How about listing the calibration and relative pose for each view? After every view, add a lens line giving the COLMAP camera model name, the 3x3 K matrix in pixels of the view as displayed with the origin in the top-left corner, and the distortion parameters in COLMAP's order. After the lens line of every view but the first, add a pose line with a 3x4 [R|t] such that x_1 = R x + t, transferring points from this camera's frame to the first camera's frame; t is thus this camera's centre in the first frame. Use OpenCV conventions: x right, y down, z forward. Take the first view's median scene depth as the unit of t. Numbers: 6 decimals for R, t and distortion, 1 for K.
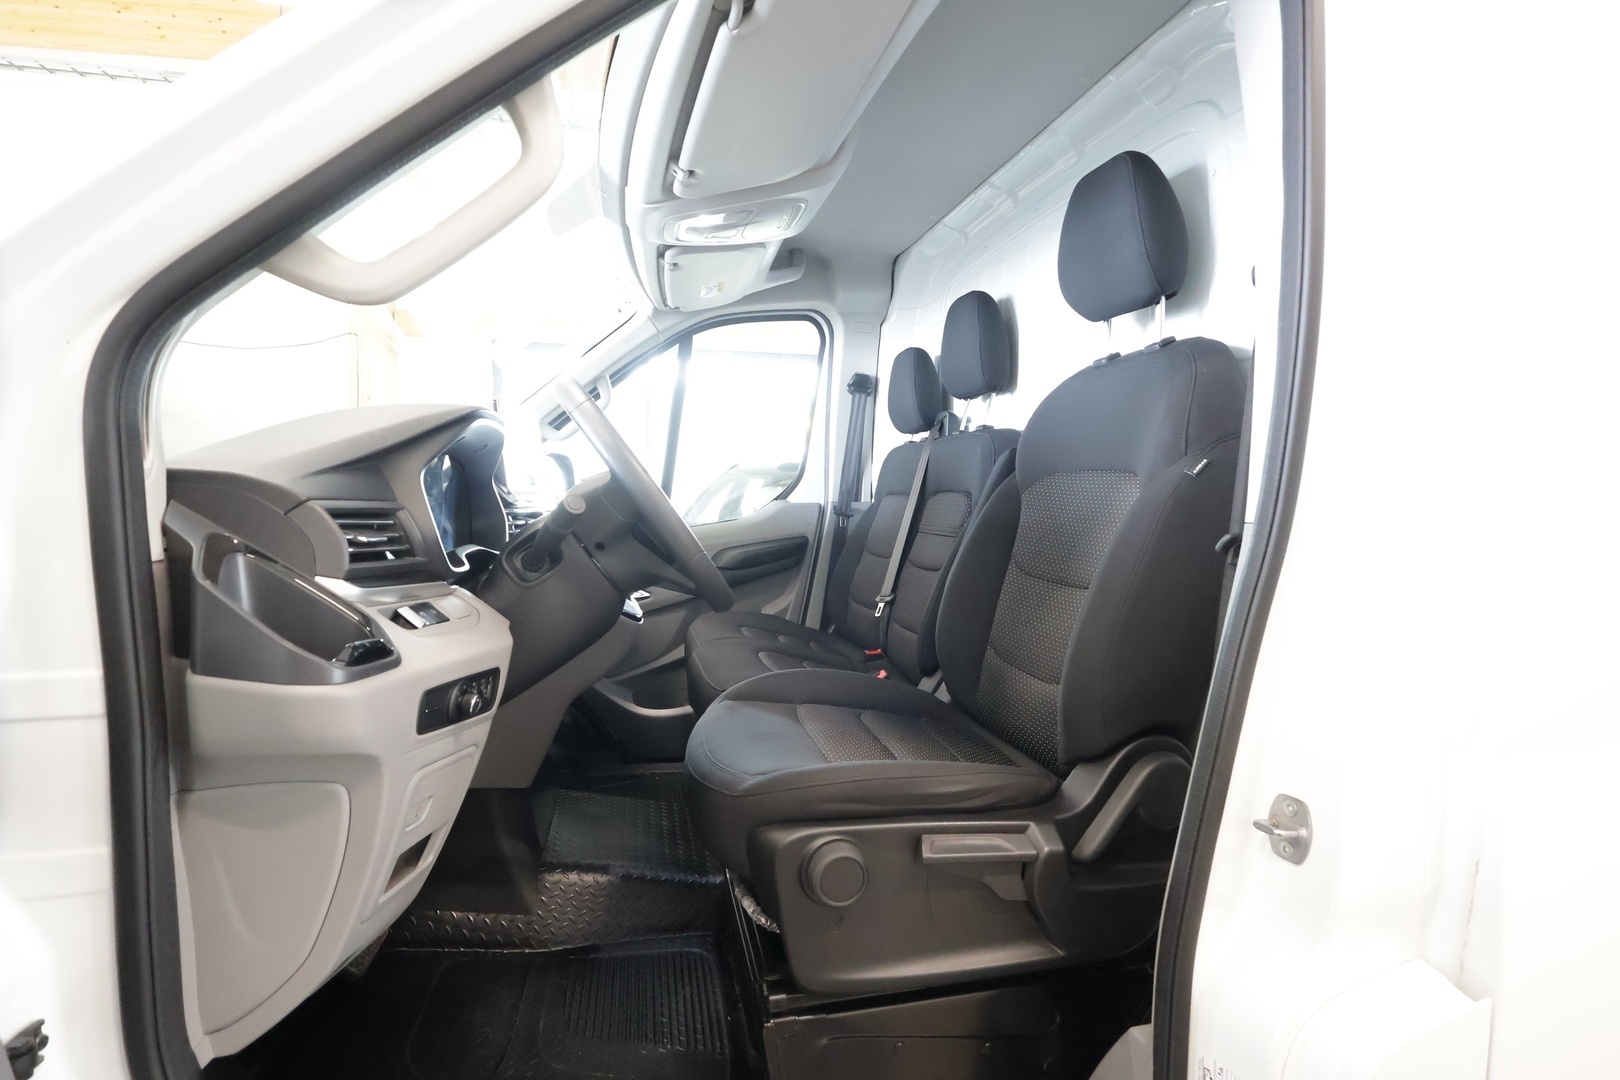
lens RADIAL K [[756.3, 0, 815.9], [0, 756.3, 539.1], [0, 0, 1]] dist [0.001051, 0.000570]
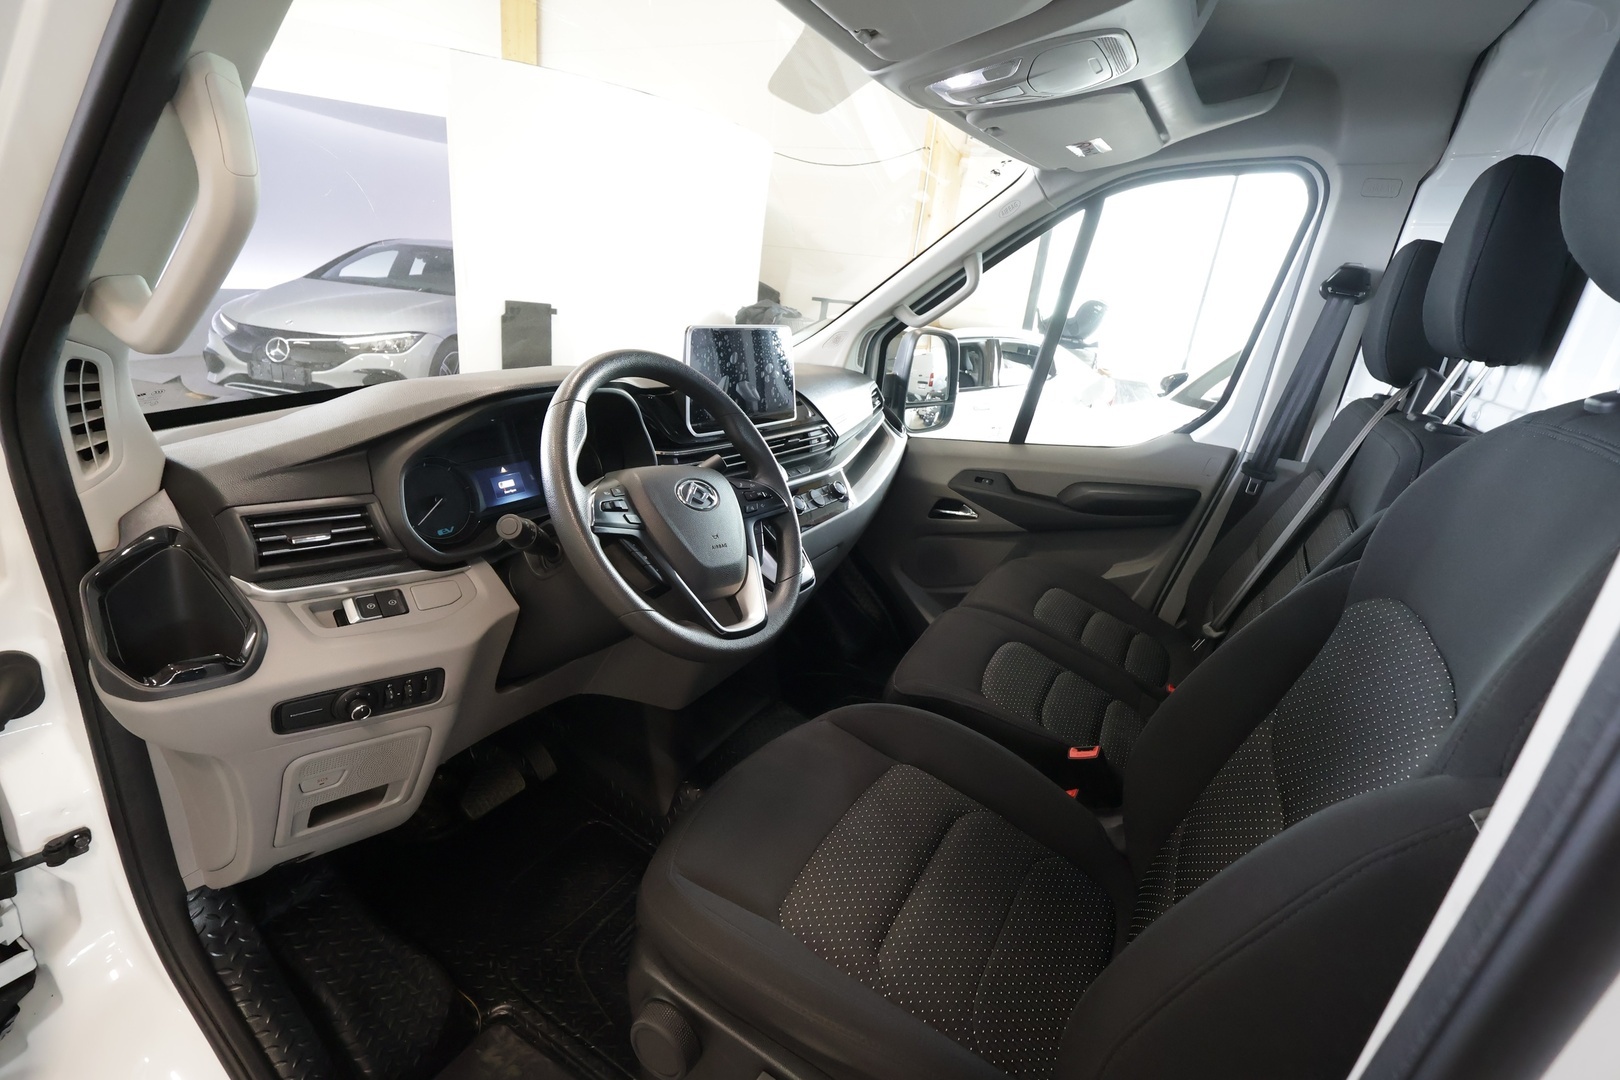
lens RADIAL K [[756.3, 0, 815.9], [0, 756.3, 539.1], [0, 0, 1]] dist [0.001051, 0.000570]
pose [[0.736986, 0.288824, -0.611091, 0.185146], [-0.135277, 0.948840, 0.285311, -0.124508], [0.662233, -0.127604, 0.738353, 0.211911]]
